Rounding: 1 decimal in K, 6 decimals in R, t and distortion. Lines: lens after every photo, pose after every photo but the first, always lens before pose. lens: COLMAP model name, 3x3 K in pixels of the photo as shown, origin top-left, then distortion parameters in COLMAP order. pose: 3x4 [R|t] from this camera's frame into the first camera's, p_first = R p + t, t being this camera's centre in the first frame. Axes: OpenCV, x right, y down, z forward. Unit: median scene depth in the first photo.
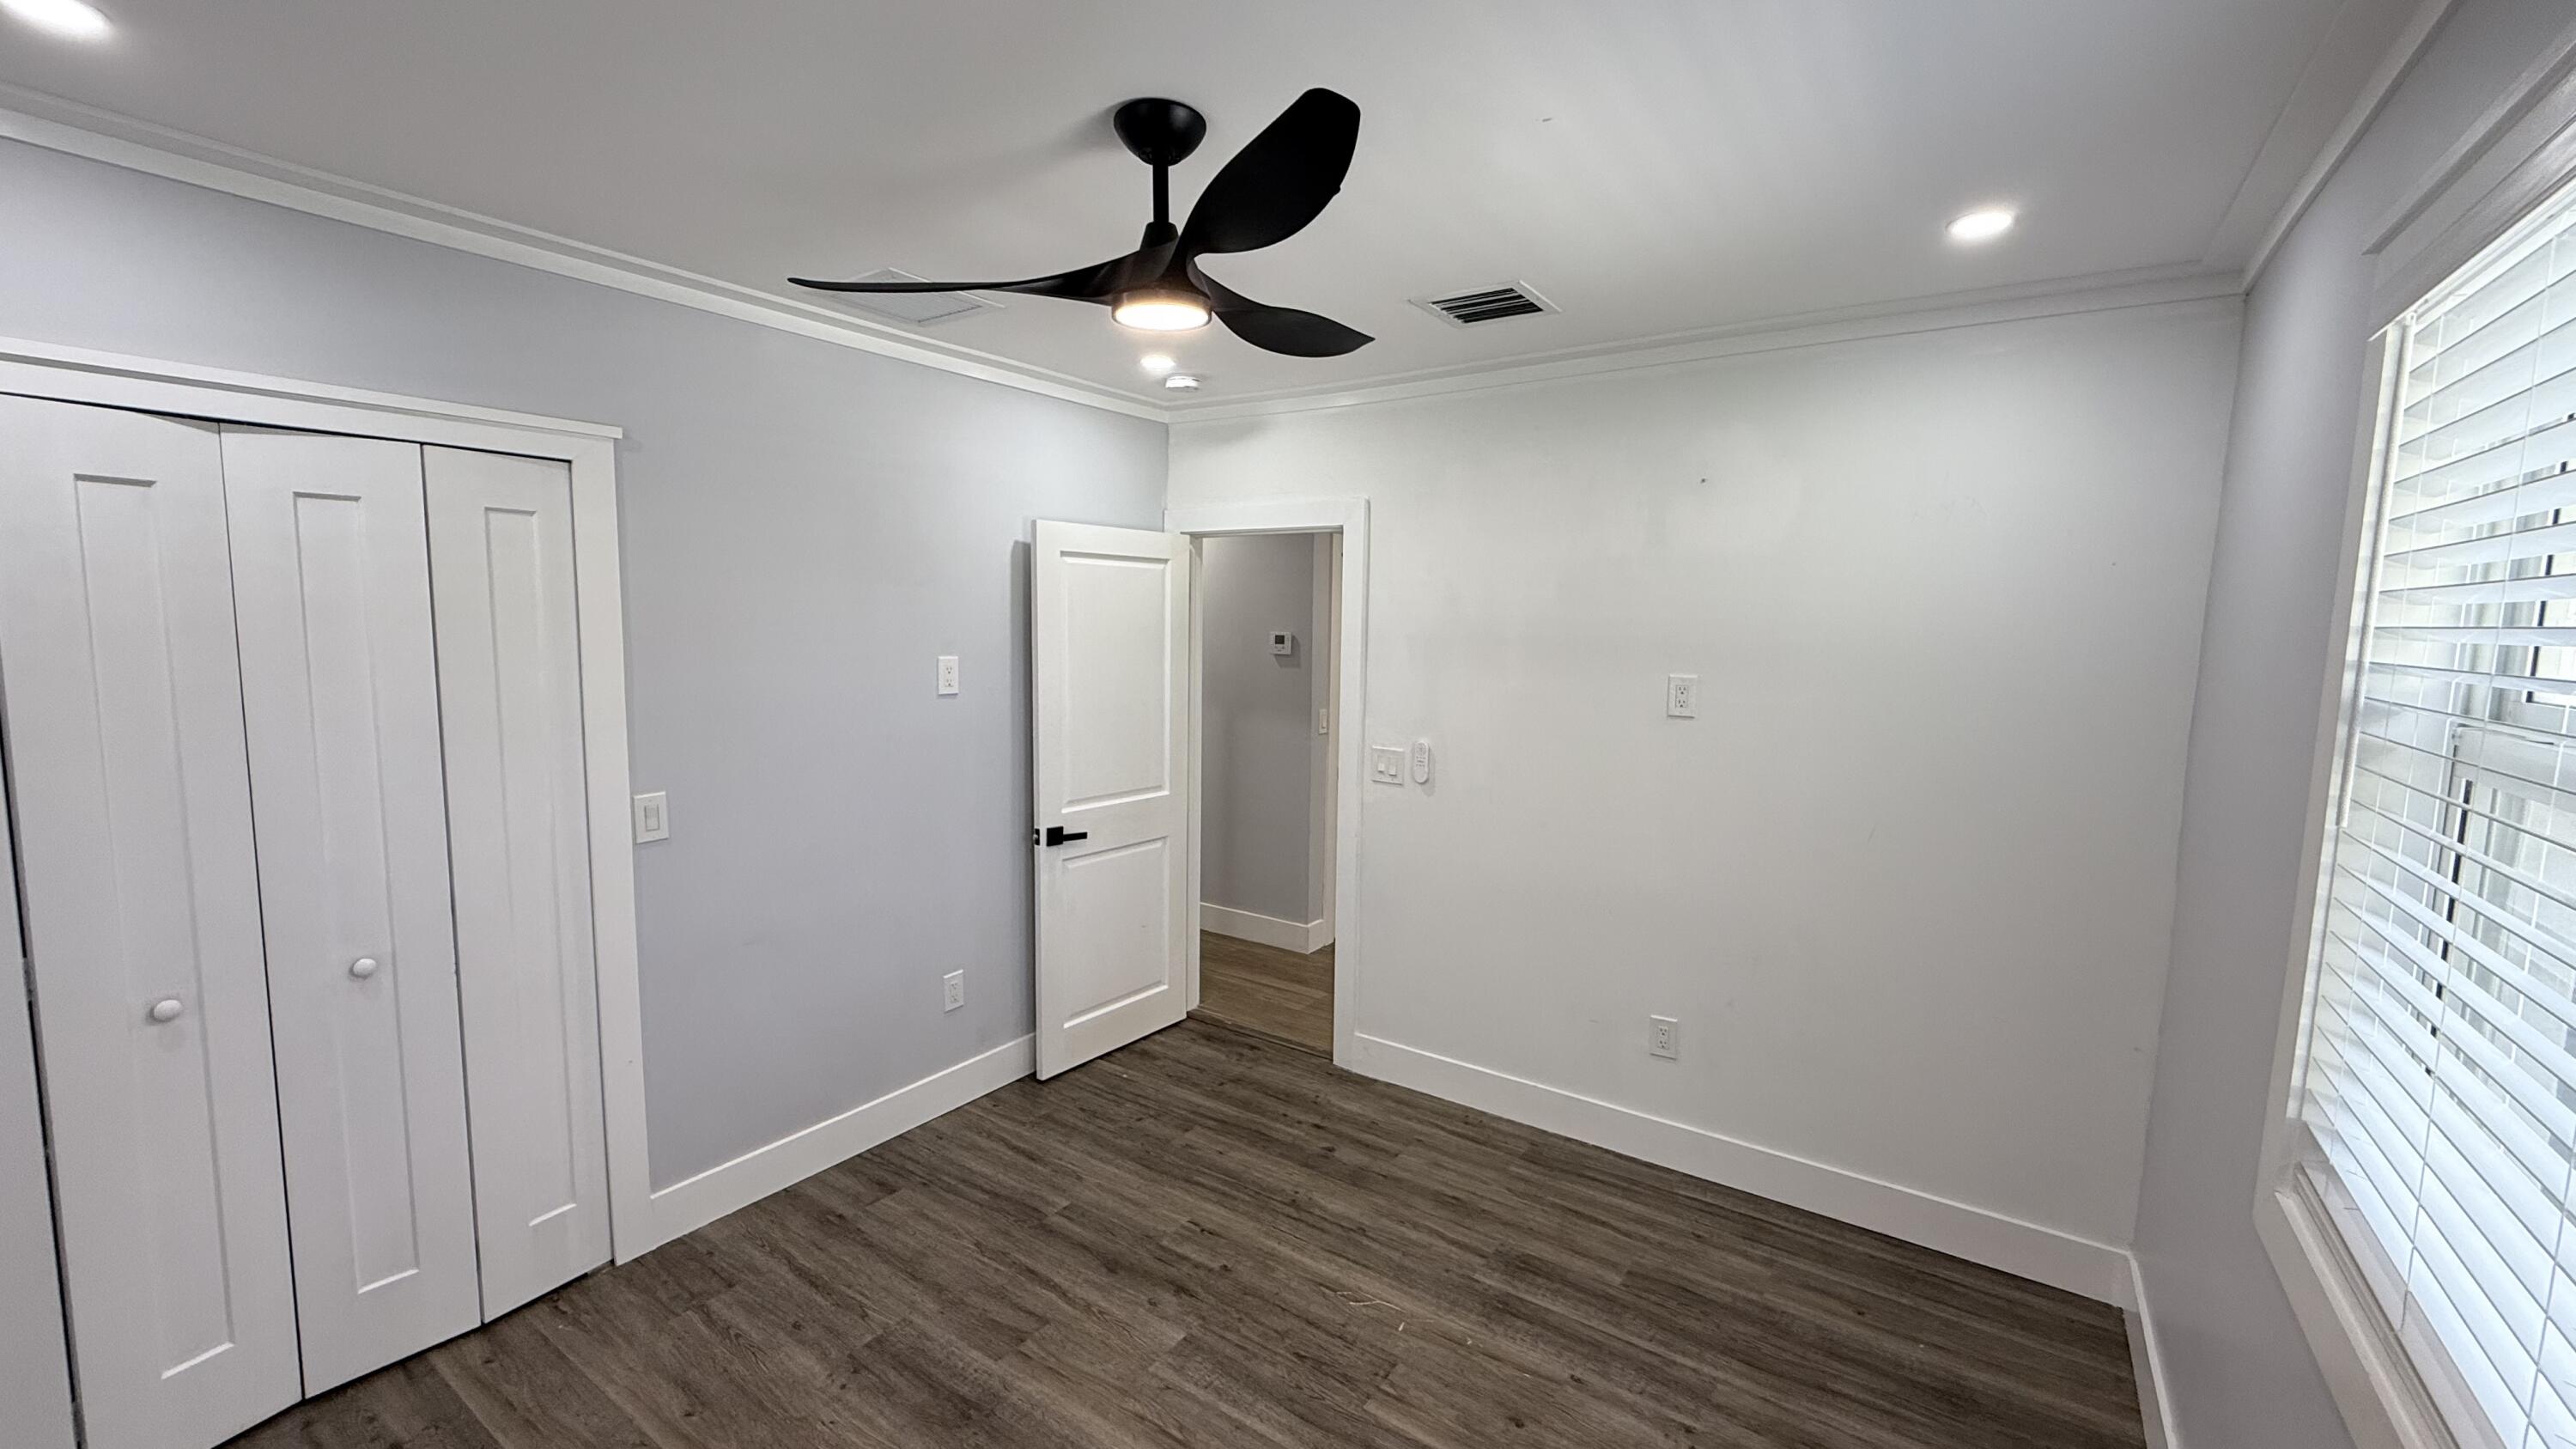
lens RADIAL K [[1026.9, 0, 1278.1], [0, 1026.9, 720.0], [0, 0, 1]] dist [0.000272, 0.000130]
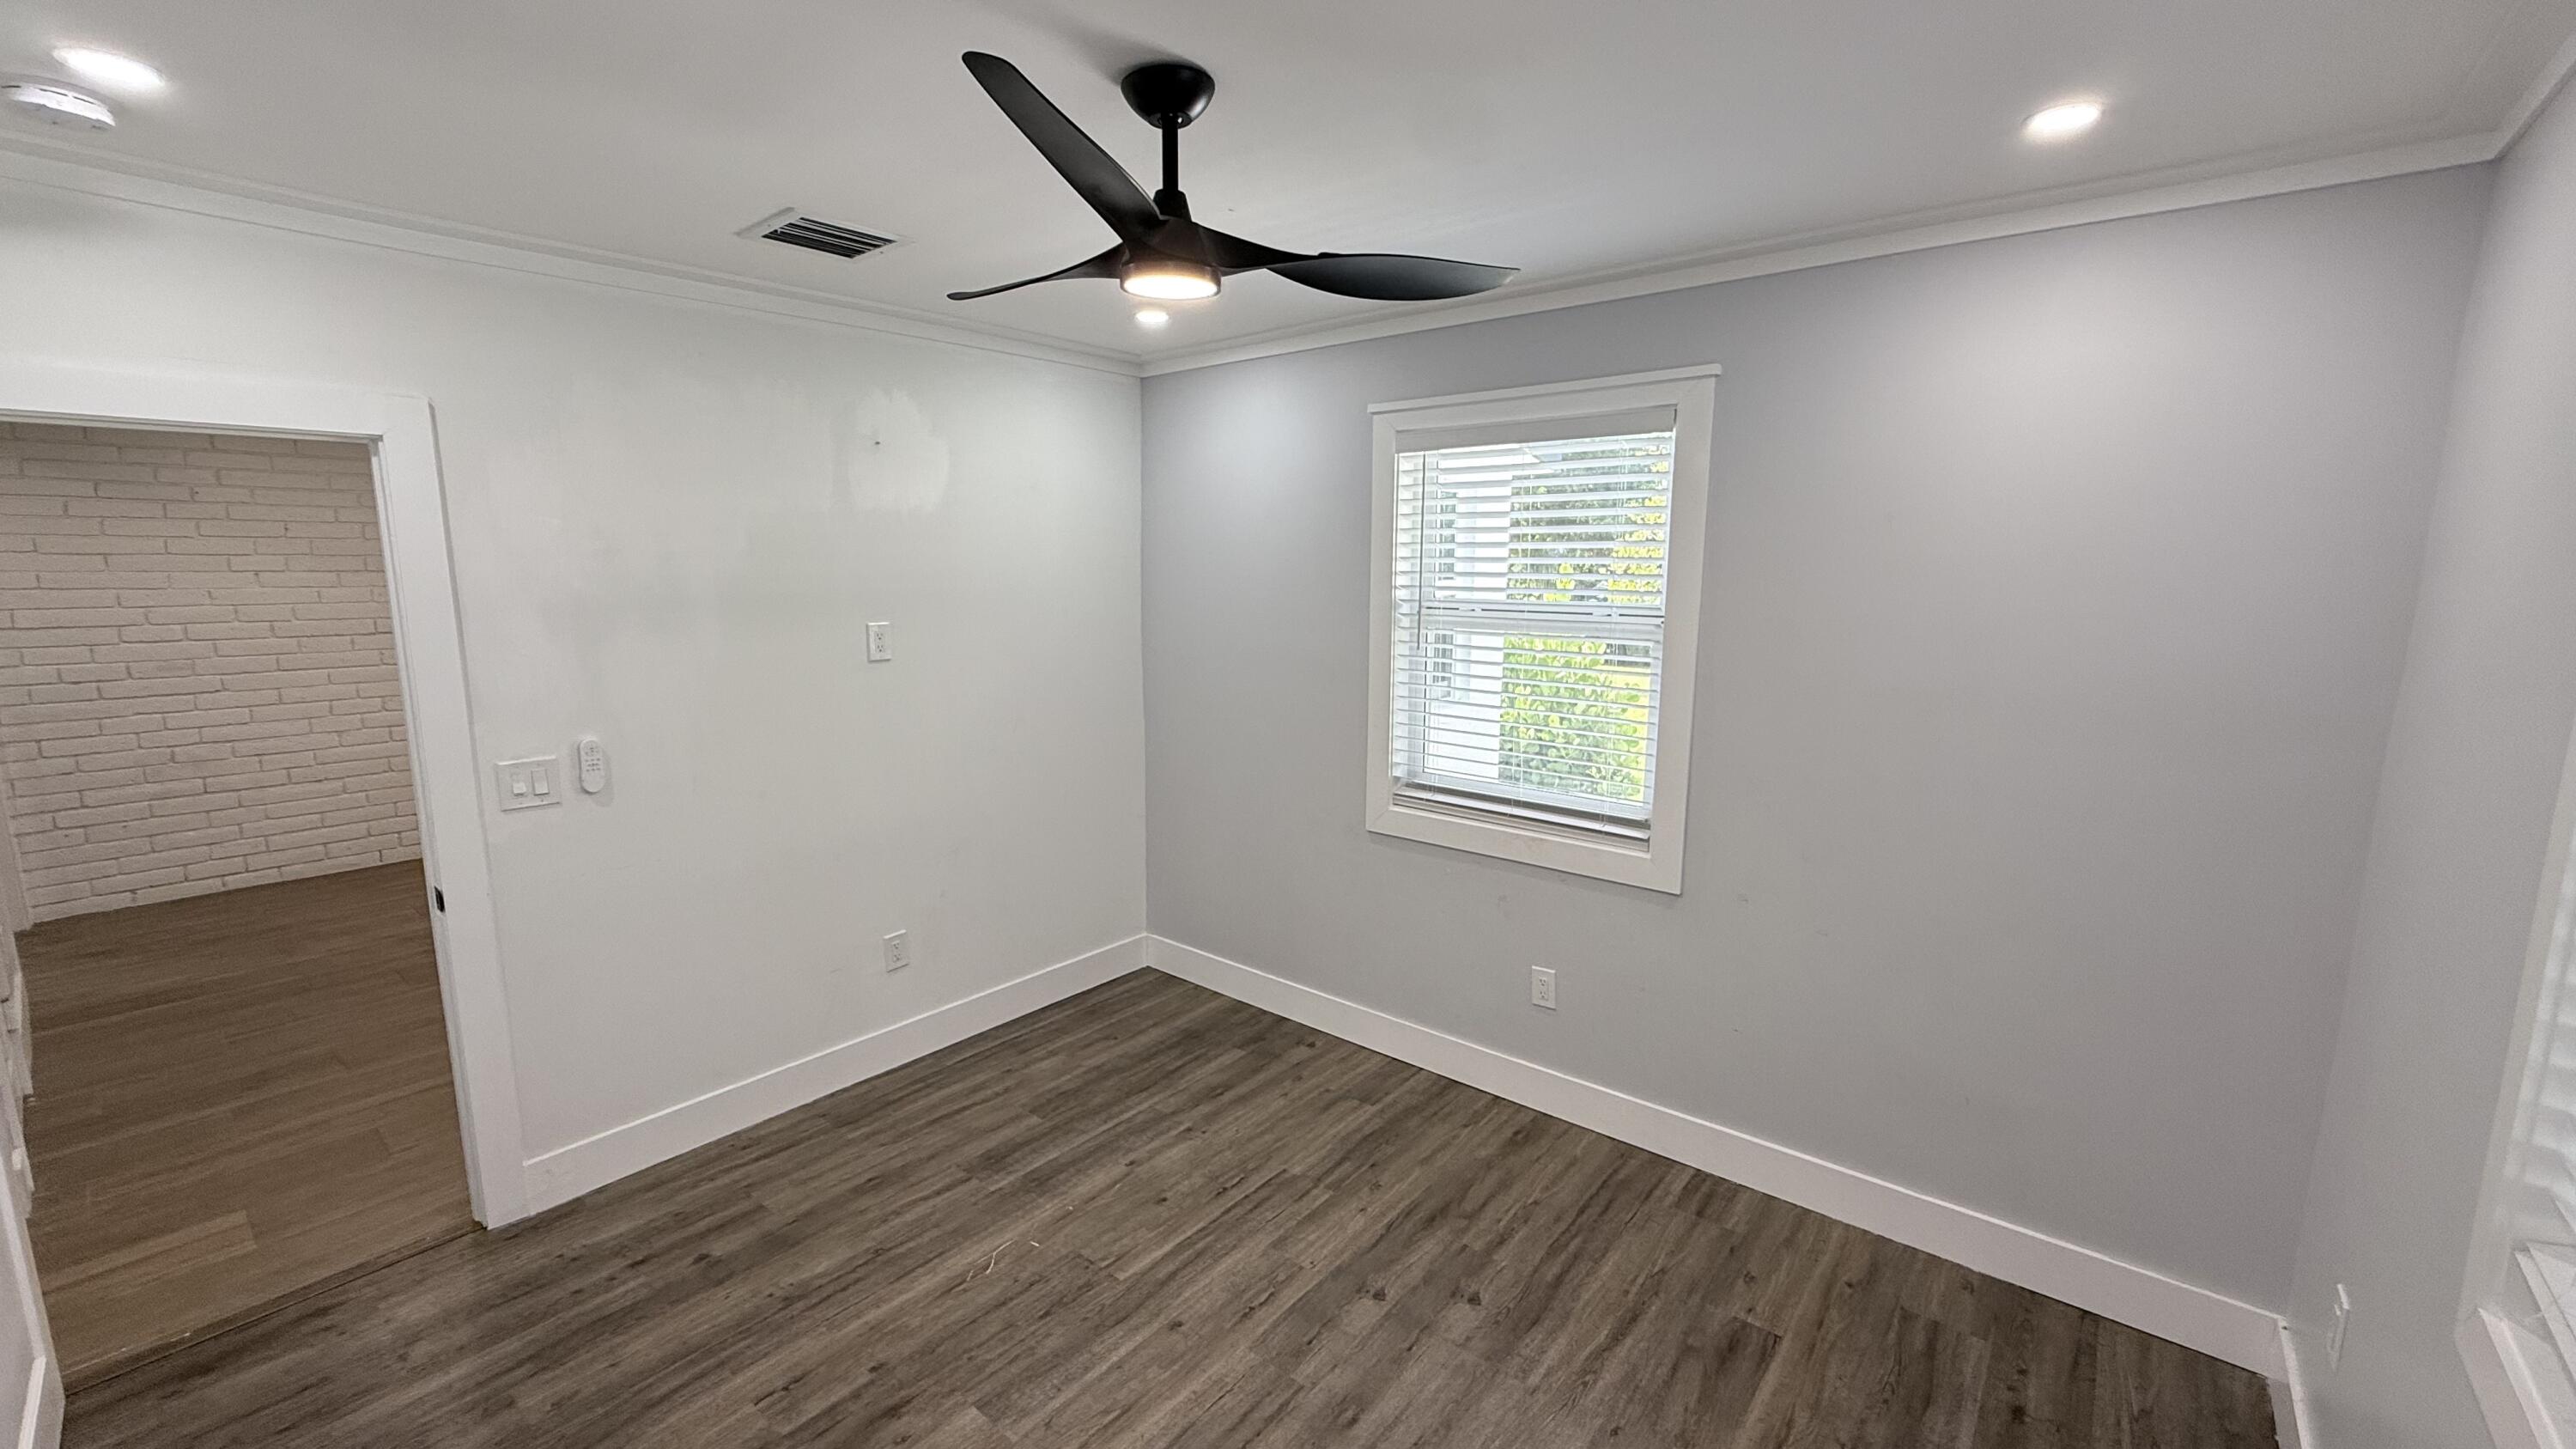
lens RADIAL K [[1019.6, 0, 1280.1], [0, 1019.6, 720.8], [0, 0, 1]] dist [-0.002054, 0.000107]
pose [[0.092566, -0.170030, 0.981082, -0.721748], [0.103327, 0.981633, 0.160377, -0.078766], [-0.990331, 0.086526, 0.108435, 0.524278]]
